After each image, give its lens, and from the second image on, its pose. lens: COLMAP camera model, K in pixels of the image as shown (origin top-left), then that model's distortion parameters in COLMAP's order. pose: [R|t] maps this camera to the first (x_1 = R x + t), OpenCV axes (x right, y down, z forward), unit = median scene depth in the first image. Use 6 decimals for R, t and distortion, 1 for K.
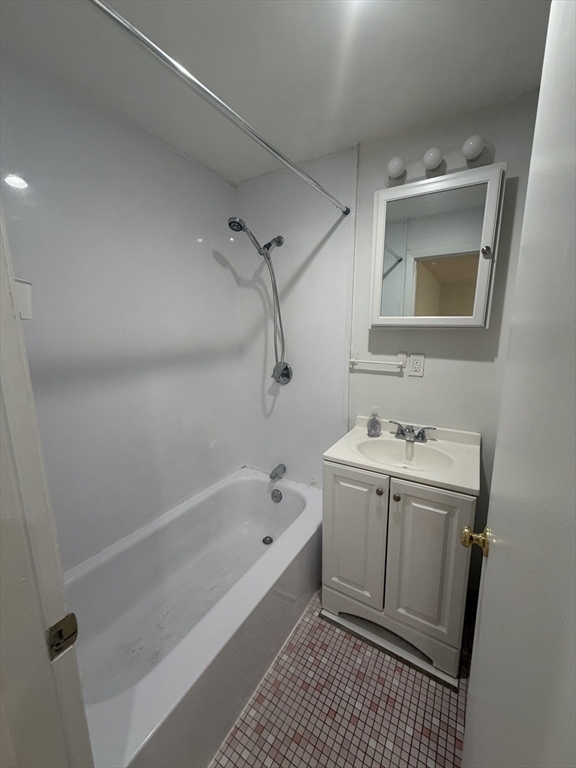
lens RADIAL K [[305.3, 0, 287.4], [0, 305.3, 382.9], [0, 0, 1]] dist [-0.000666, -0.000387]
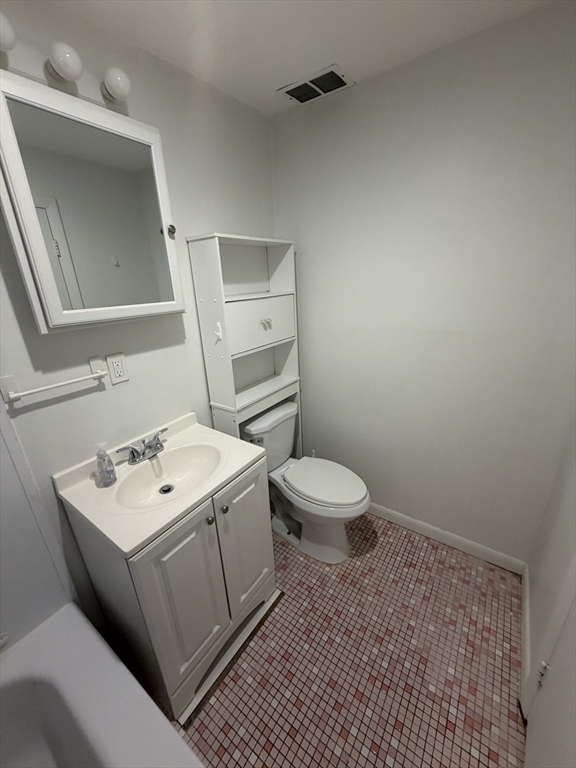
lens RADIAL K [[305.3, 0, 287.4], [0, 305.3, 382.9], [0, 0, 1]] dist [-0.000666, -0.000387]
pose [[0.055361, -0.330013, 0.942352, -0.305409], [0.220691, 0.924500, 0.310796, -0.179921], [-0.973771, 0.190763, 0.124012, 0.530491]]
